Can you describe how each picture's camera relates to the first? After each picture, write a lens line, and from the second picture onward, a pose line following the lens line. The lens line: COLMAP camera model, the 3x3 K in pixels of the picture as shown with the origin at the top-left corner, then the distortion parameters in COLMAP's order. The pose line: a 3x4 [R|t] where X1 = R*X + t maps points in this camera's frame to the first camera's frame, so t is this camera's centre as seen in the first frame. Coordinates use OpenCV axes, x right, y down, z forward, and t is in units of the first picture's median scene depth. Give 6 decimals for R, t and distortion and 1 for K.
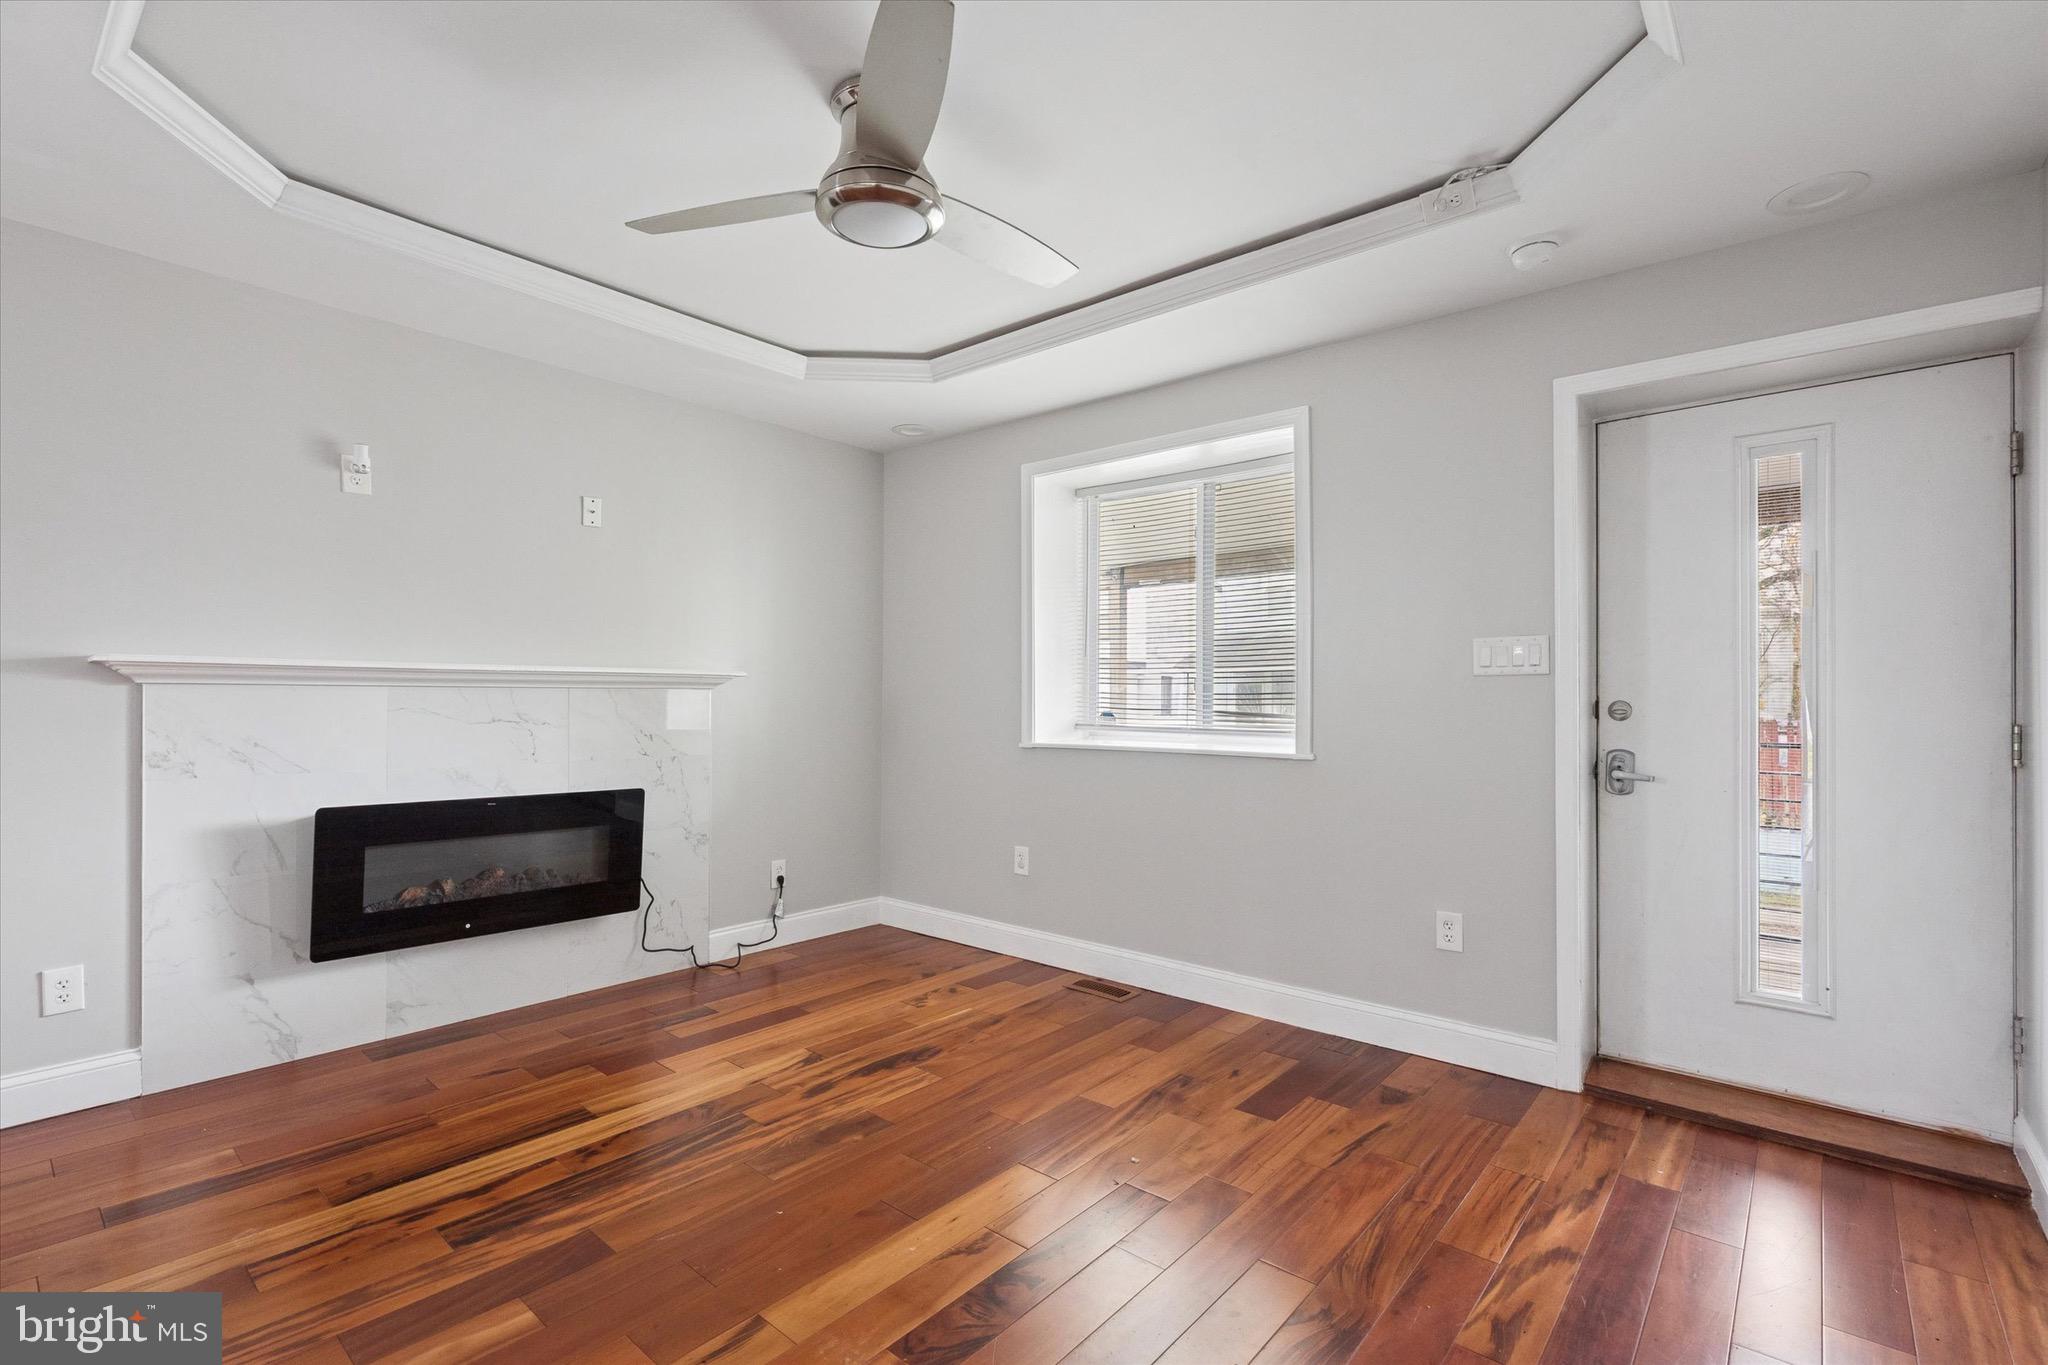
lens RADIAL K [[932.6, 0, 1006.8], [0, 932.6, 689.1], [0, 0, 1]] dist [-0.003247, -0.001155]
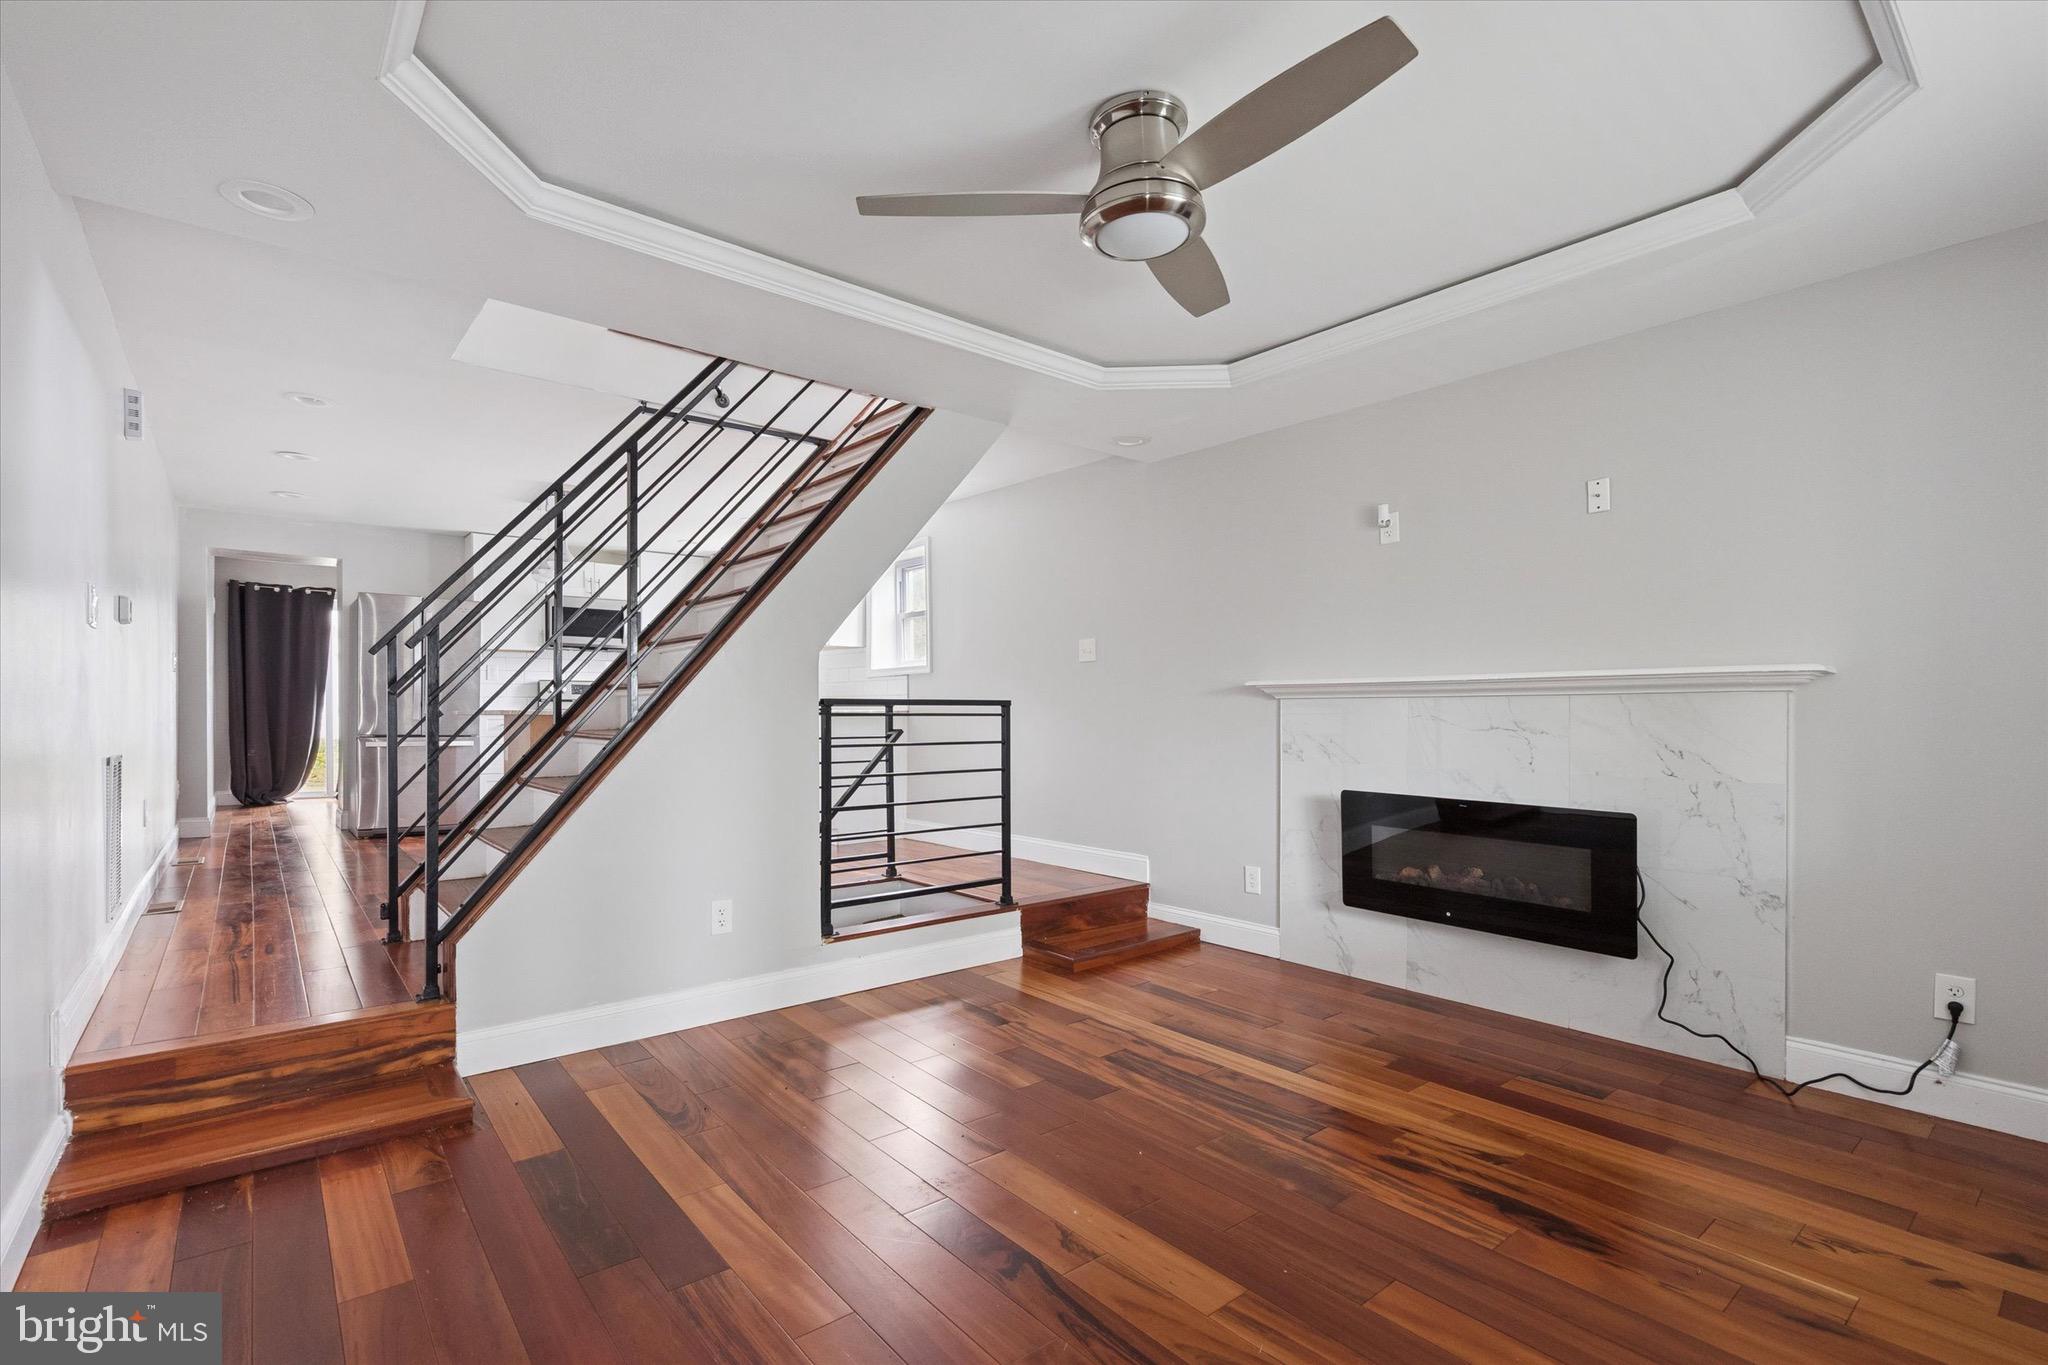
lens RADIAL K [[932.6, 0, 1011.3], [0, 932.6, 716.7], [0, 0, 1]] dist [-0.003247, -0.001155]
pose [[-0.168477, -0.000232, -0.985706, 0.655658], [0.008004, 0.999967, -0.001603, 0.021349], [0.985673, -0.008160, -0.168469, 0.752845]]
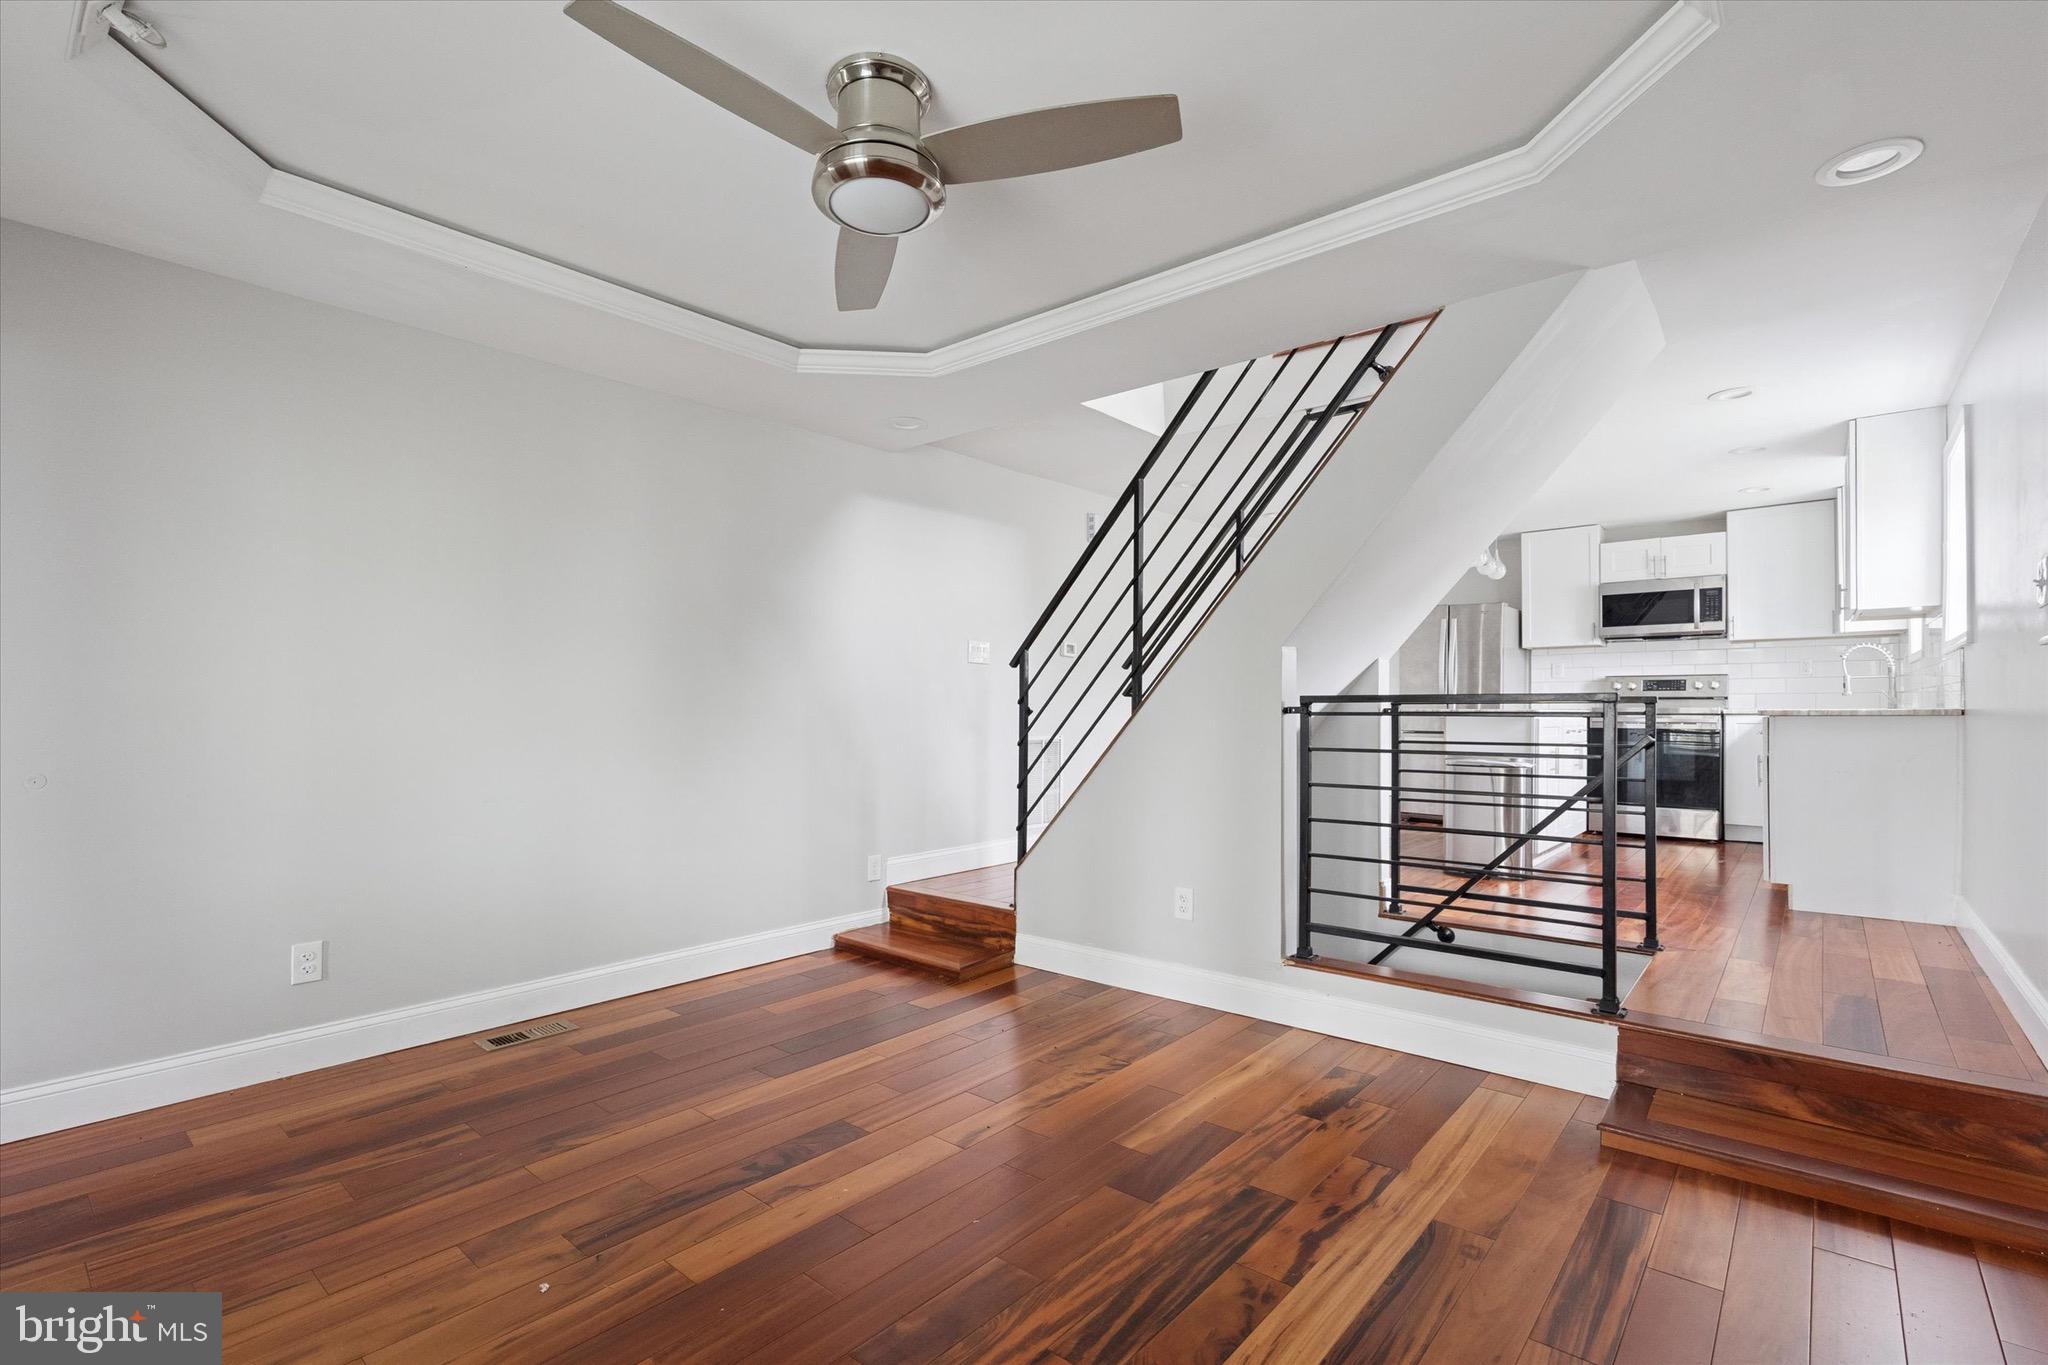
lens RADIAL K [[932.6, 0, 1011.0], [0, 932.6, 714.8], [0, 0, 1]] dist [-0.003247, -0.001155]
pose [[-0.999981, -0.004887, -0.003723, -0.198394], [-0.004868, 0.999975, -0.005134, 0.023963], [0.003748, -0.005116, -0.999980, 1.436361]]
